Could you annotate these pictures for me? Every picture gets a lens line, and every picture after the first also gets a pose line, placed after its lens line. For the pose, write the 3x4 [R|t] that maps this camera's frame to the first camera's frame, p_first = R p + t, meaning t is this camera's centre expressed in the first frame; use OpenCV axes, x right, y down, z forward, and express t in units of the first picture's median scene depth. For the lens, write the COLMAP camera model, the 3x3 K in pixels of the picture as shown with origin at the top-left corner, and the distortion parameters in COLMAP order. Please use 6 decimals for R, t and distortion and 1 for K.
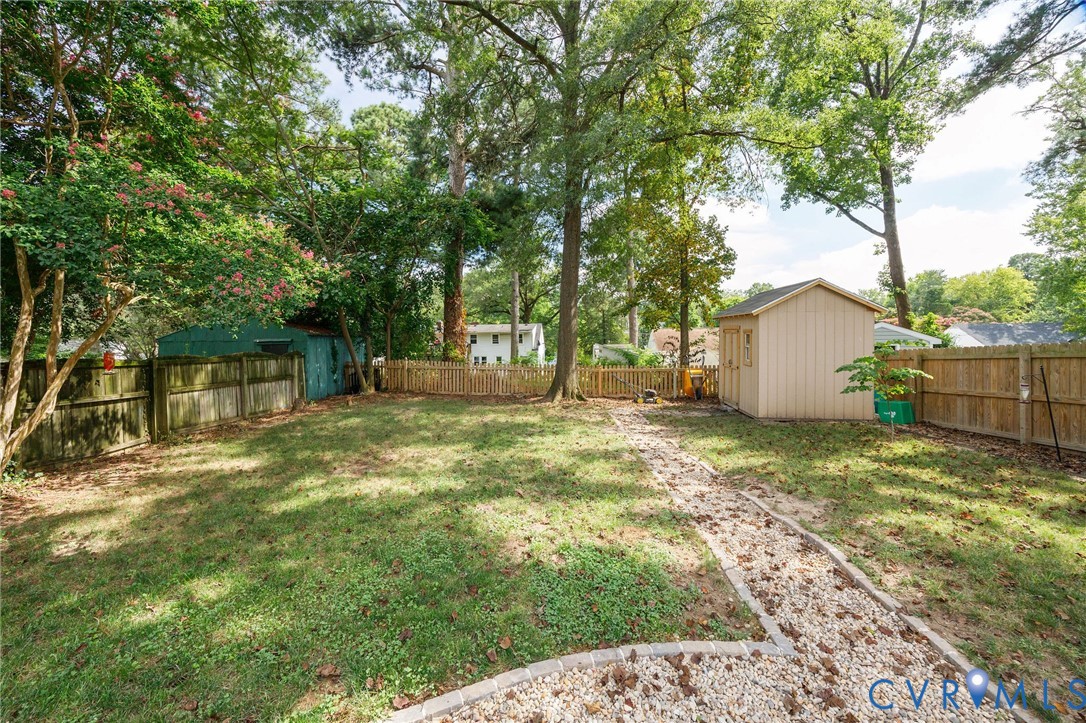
lens RADIAL K [[461.1, 0, 542.5], [0, 461.1, 346.7], [0, 0, 1]] dist [0.016946, -0.000340]
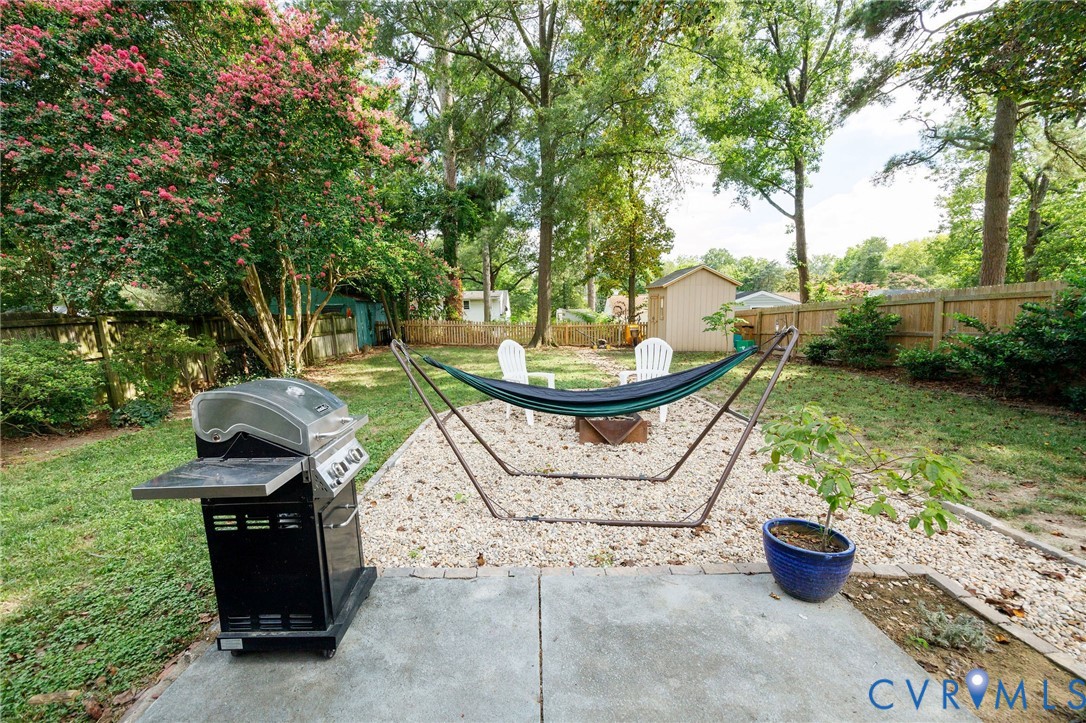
lens RADIAL K [[461.1, 0, 542.5], [0, 461.1, 346.7], [0, 0, 1]] dist [0.016946, -0.000340]
pose [[0.995986, -0.012726, 0.088599, -0.034149], [0.006217, 0.997287, 0.073355, 0.005020], [-0.089292, -0.072510, 0.993363, -0.179067]]
